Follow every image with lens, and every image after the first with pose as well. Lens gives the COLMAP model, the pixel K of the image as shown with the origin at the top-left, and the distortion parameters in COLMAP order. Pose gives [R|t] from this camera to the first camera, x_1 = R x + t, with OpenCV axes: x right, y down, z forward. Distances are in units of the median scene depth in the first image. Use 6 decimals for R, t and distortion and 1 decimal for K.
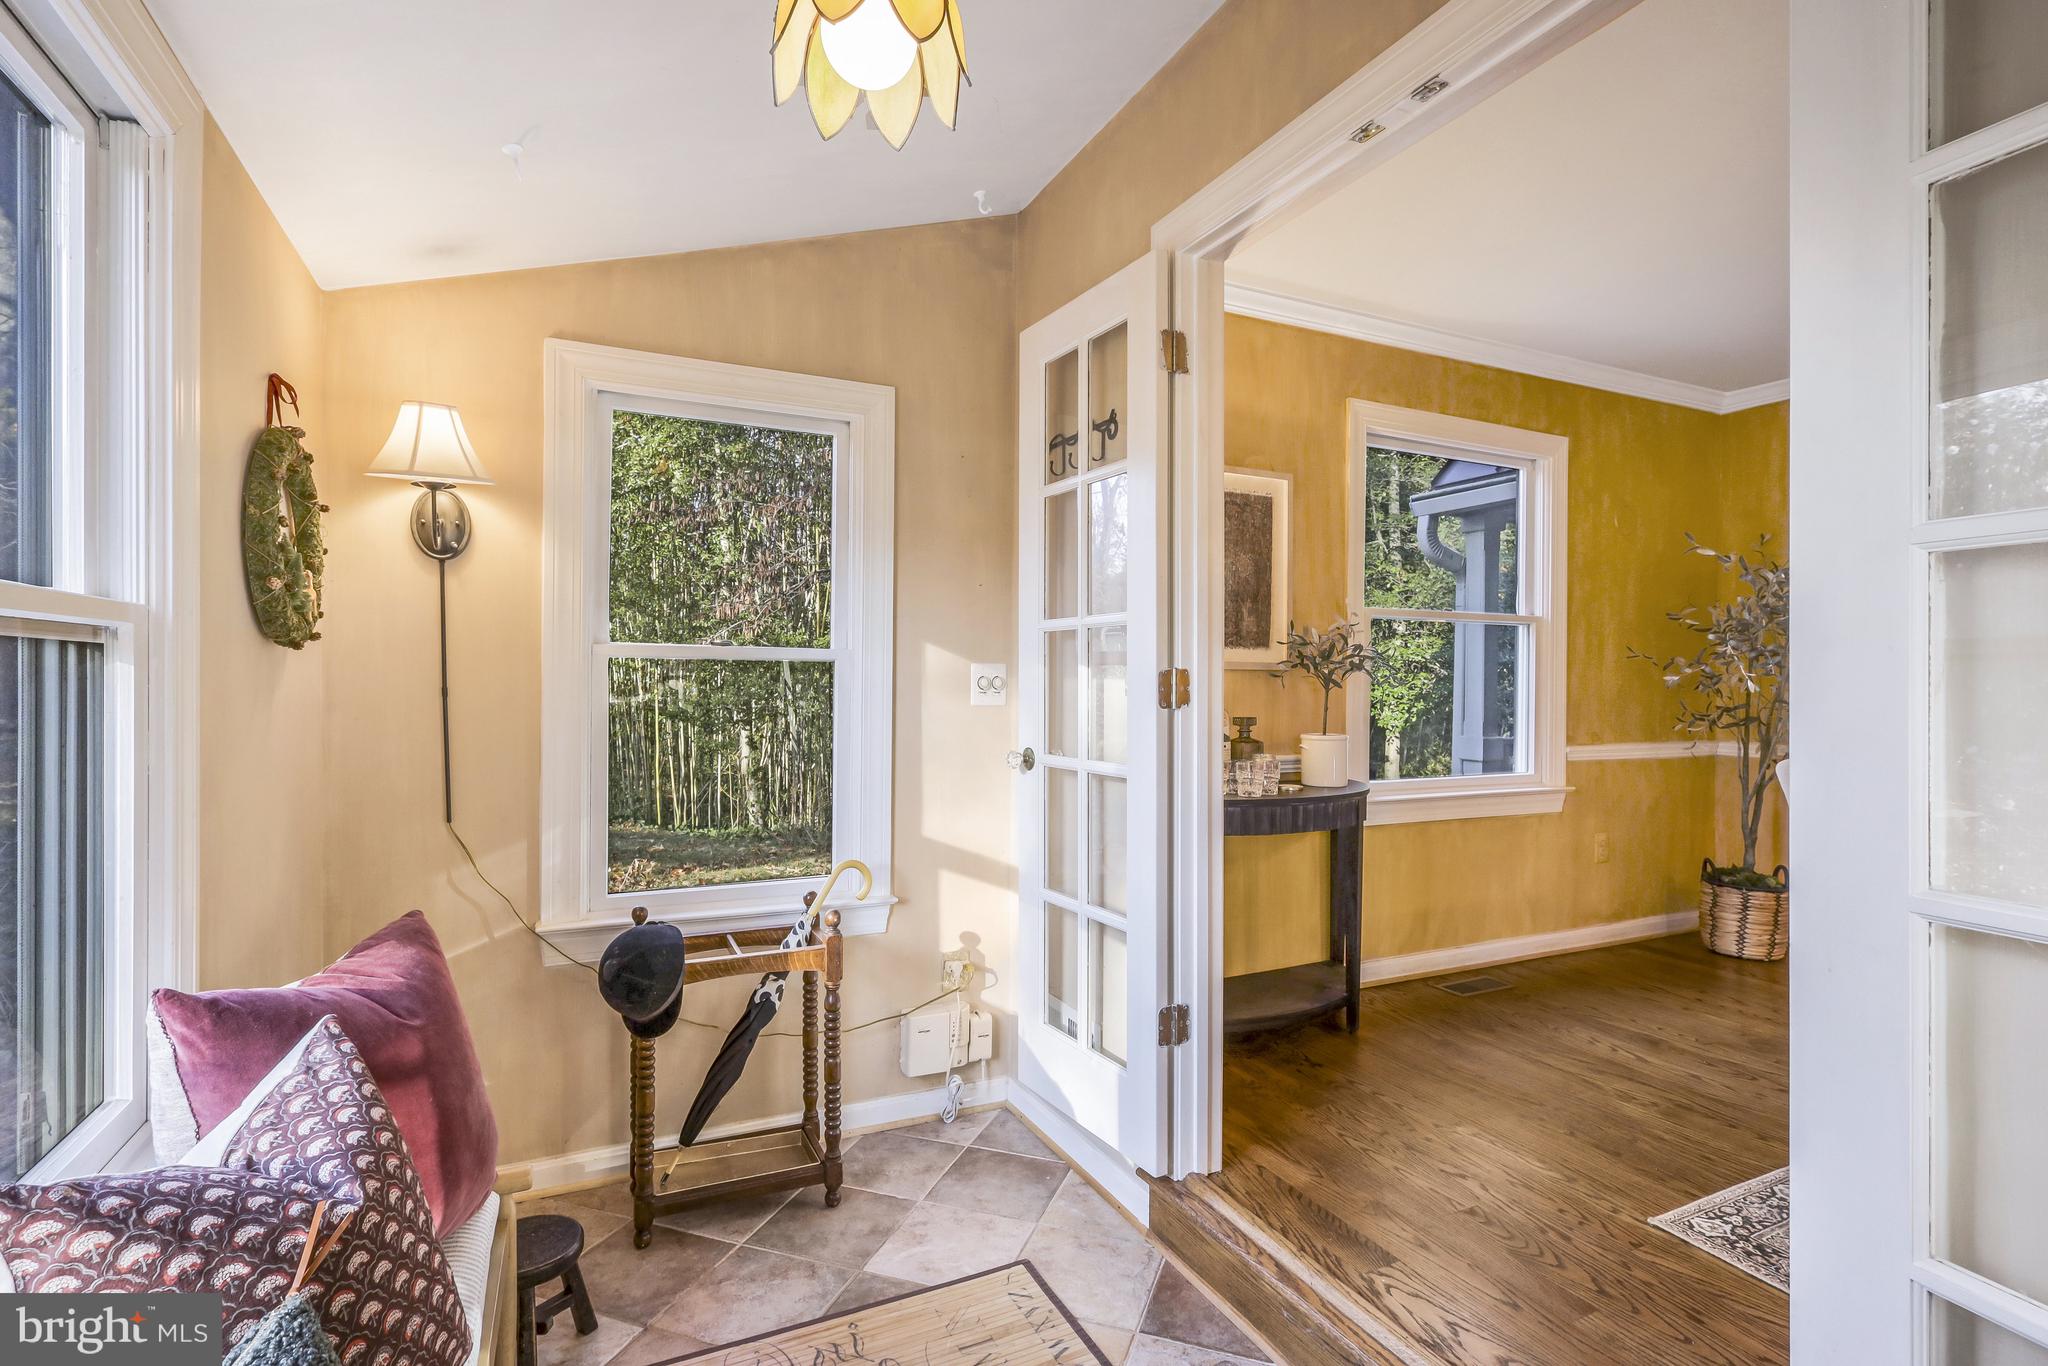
lens RADIAL K [[962.7, 0, 1021.9], [0, 962.7, 671.3], [0, 0, 1]] dist [0.000391, 0.000088]
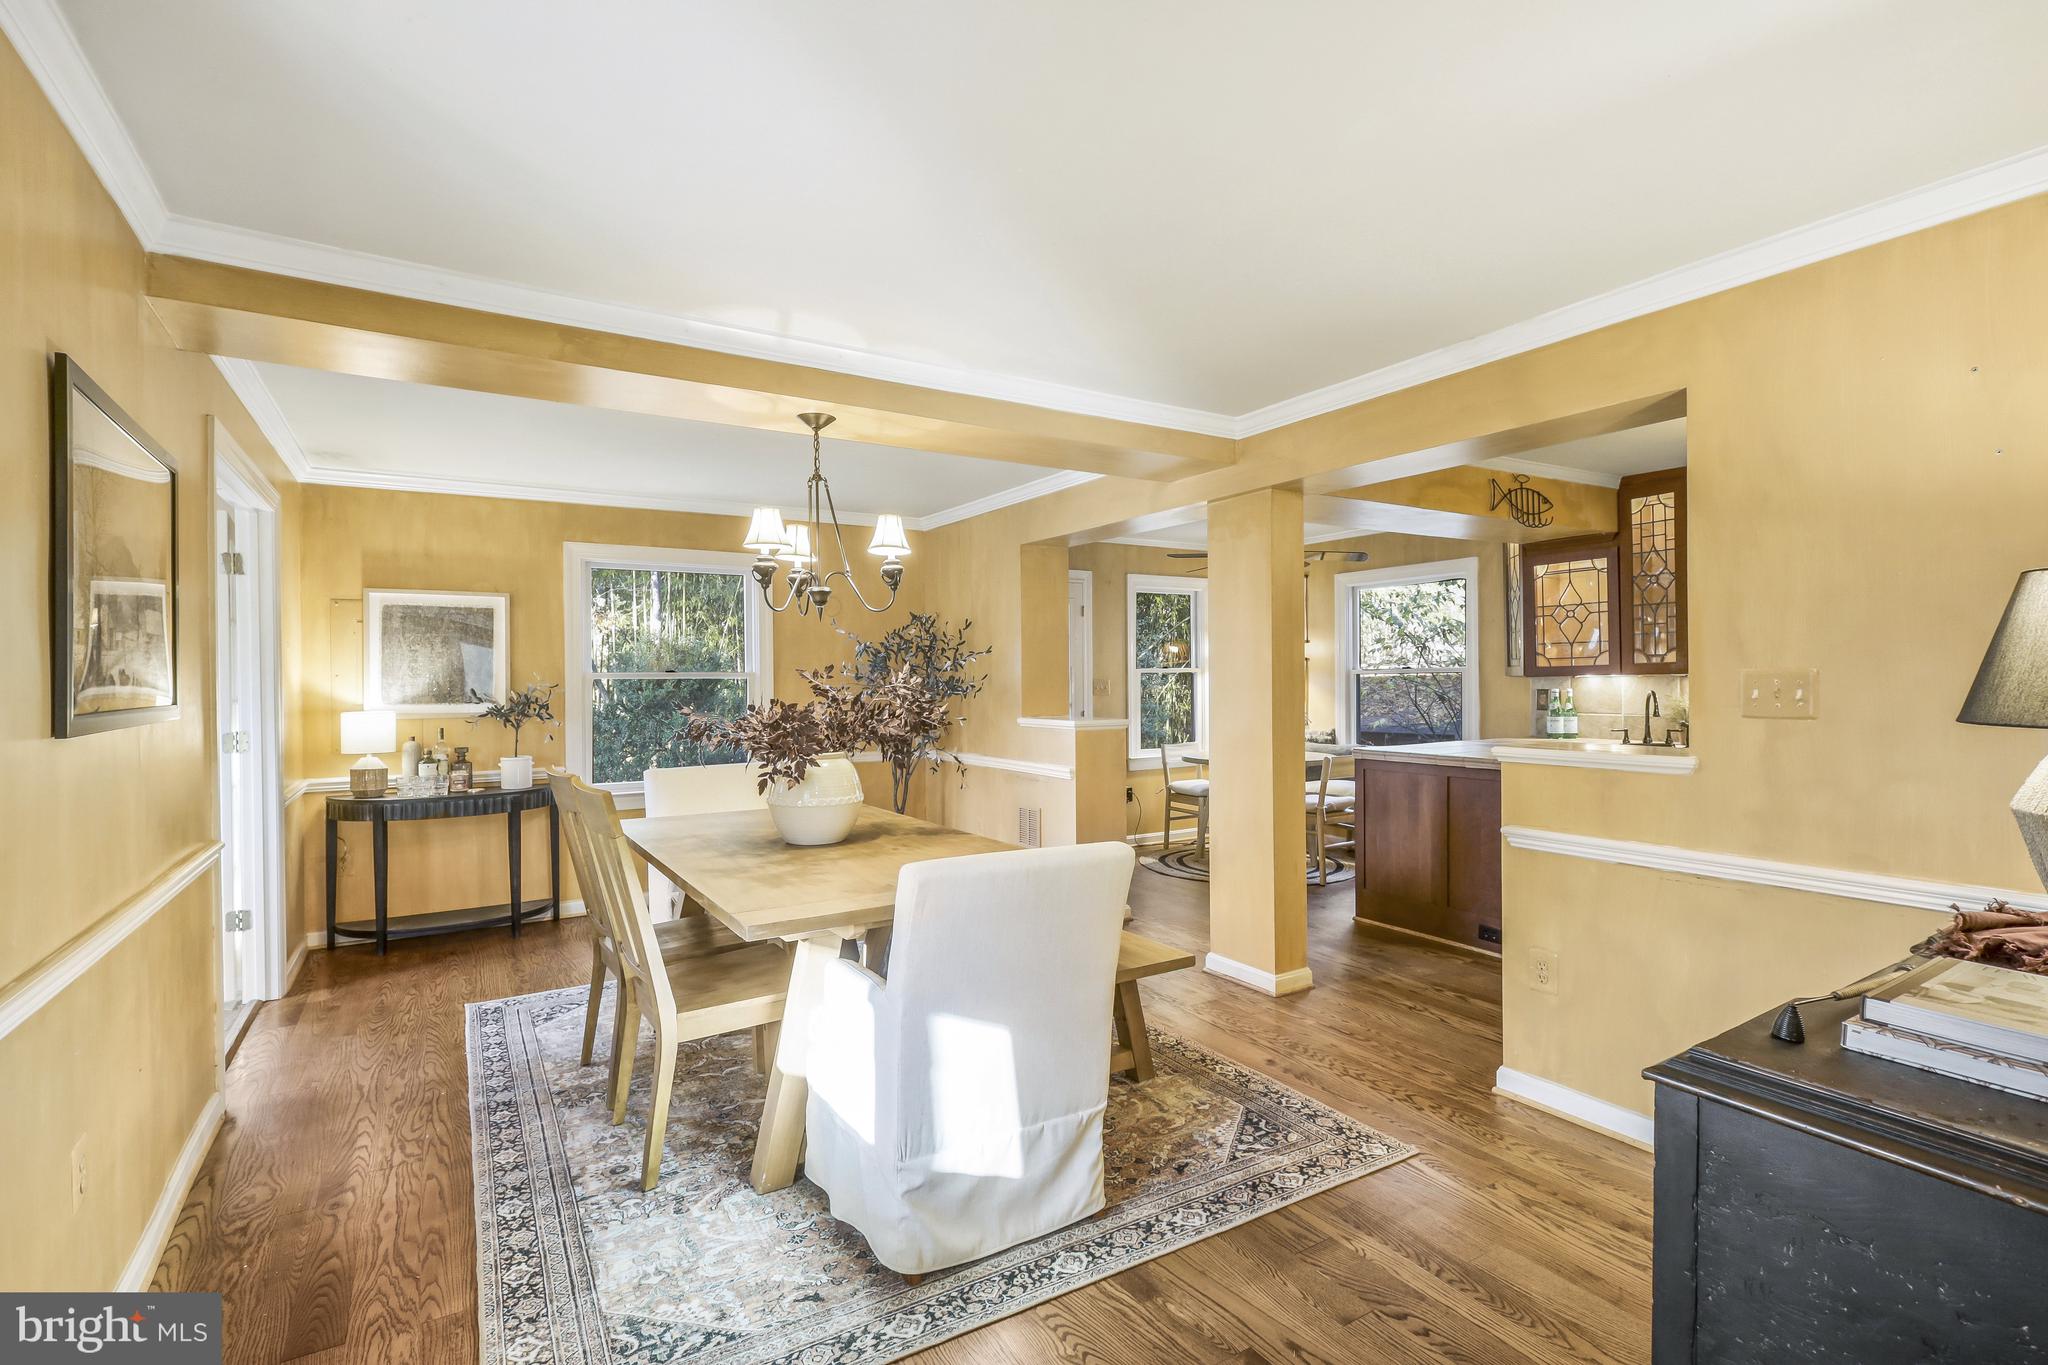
lens RADIAL K [[962.7, 0, 1021.9], [0, 962.7, 670.8], [0, 0, 1]] dist [0.000391, 0.000088]
pose [[0.995318, -0.009151, 0.096225, 1.099836], [0.009389, 0.999954, -0.002019, -0.073509], [-0.096202, 0.002913, 0.995358, -0.751477]]
